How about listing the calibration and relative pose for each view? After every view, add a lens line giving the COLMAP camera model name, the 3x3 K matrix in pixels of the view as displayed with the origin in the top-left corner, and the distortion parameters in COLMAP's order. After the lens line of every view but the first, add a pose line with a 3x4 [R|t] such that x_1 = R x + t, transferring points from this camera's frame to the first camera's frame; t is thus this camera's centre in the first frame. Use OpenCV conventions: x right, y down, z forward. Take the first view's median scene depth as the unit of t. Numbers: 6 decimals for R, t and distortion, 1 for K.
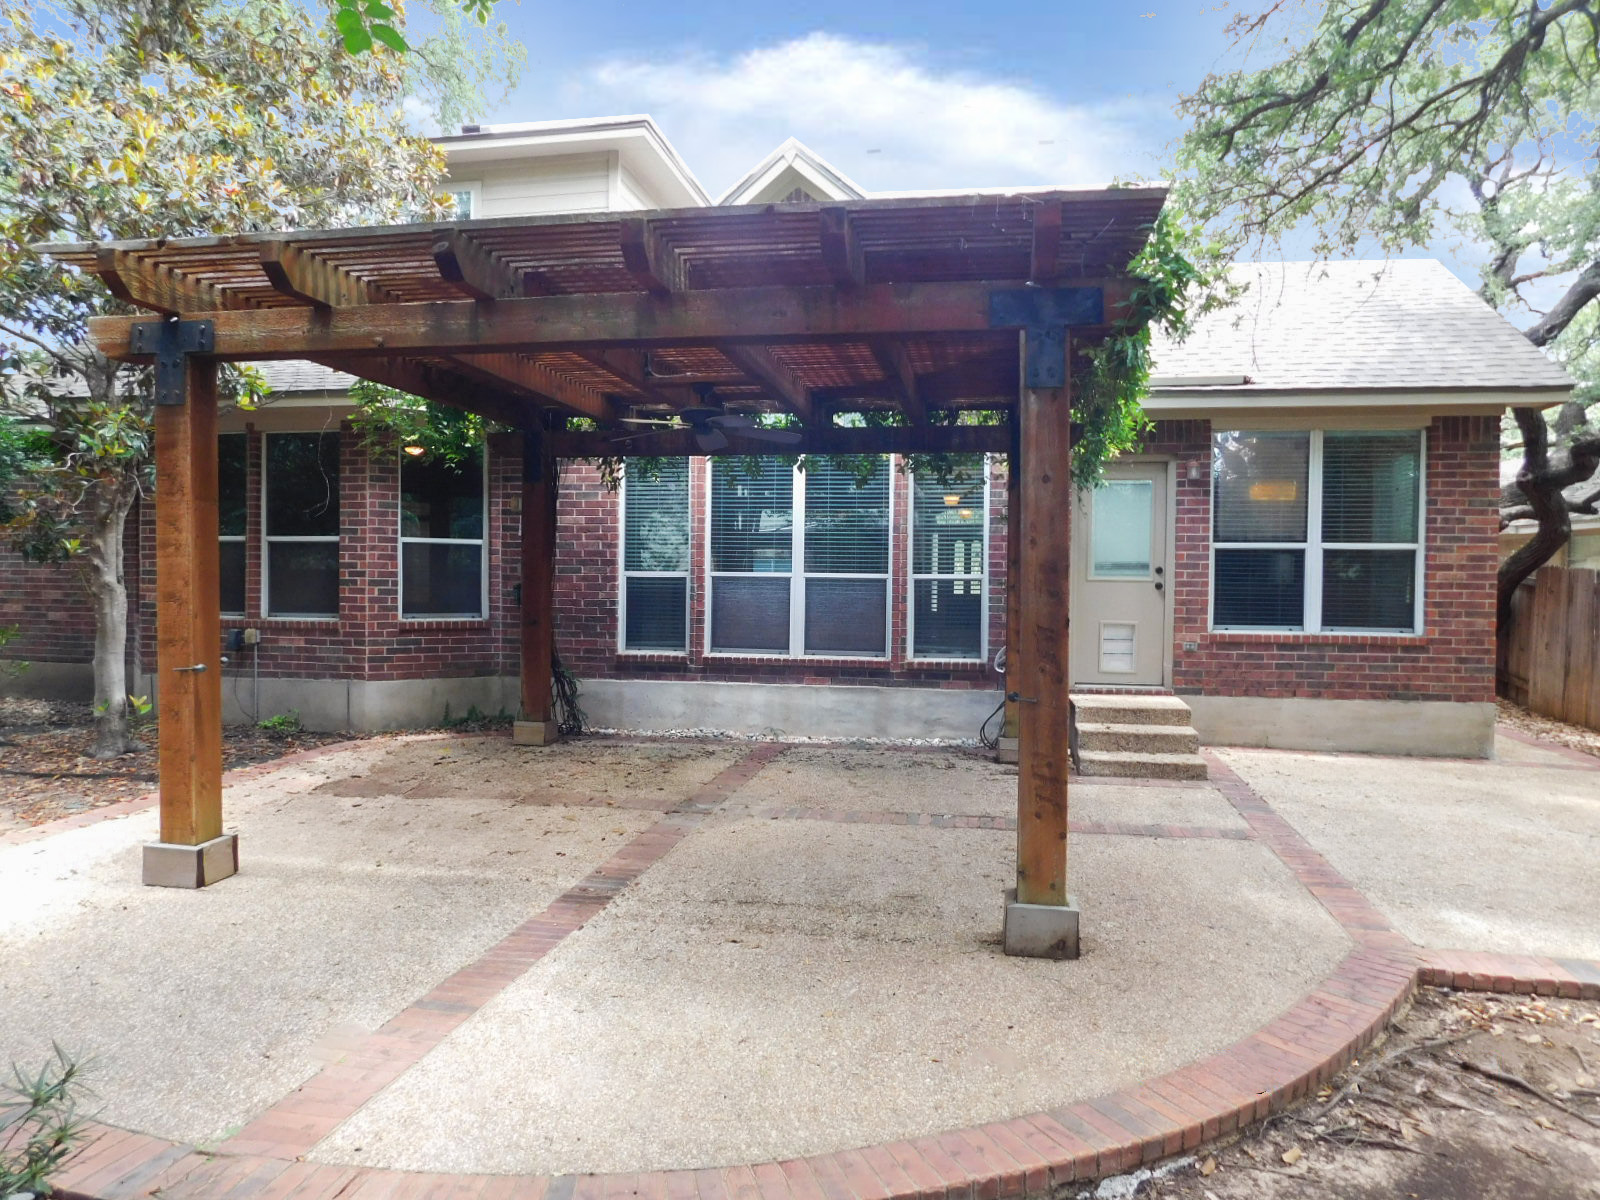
lens RADIAL K [[1080.1, 0, 800.0], [0, 1080.1, 600.0], [0, 0, 1]] dist [-0.060328, 0.051650]
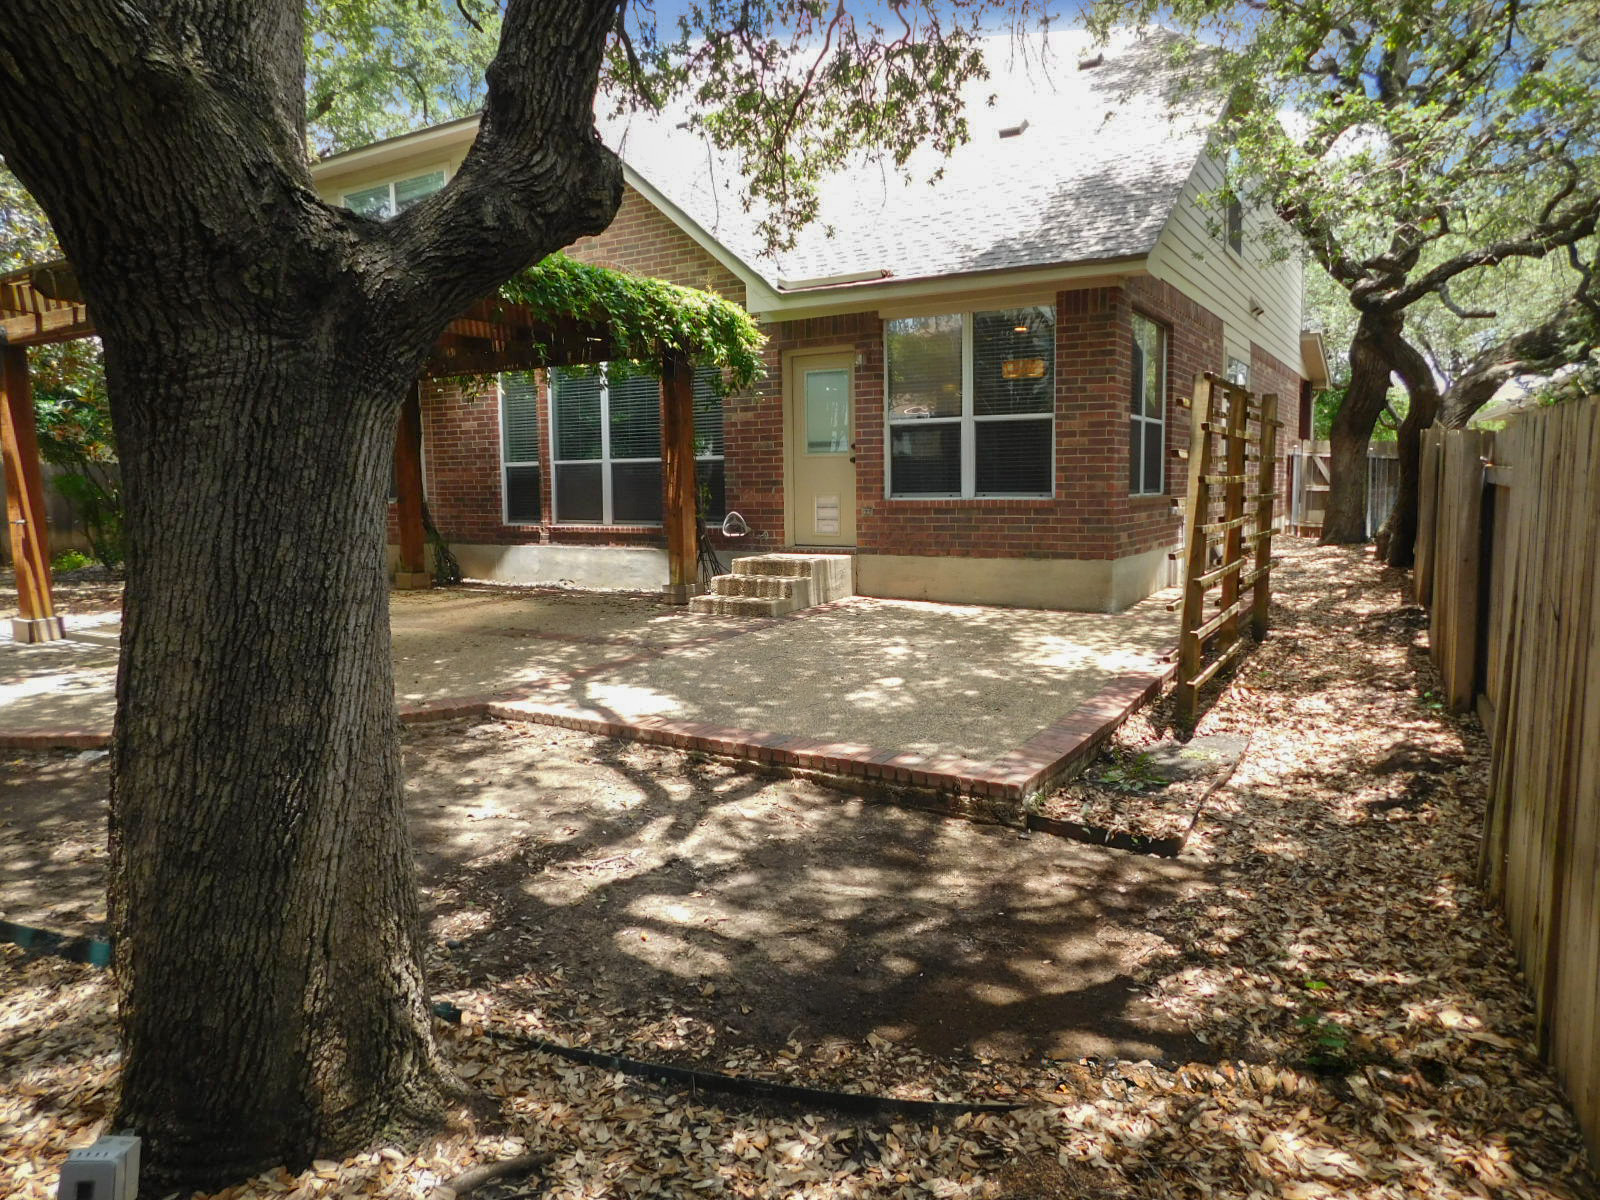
lens RADIAL K [[1080.1, 0, 800.0], [0, 1080.1, 600.0], [0, 0, 1]] dist [-0.060328, 0.051650]
pose [[0.932911, 0.011266, -0.359930, 0.712179], [0.030293, 0.993512, 0.109614, 0.007644], [0.358829, -0.113164, 0.926518, -0.110429]]
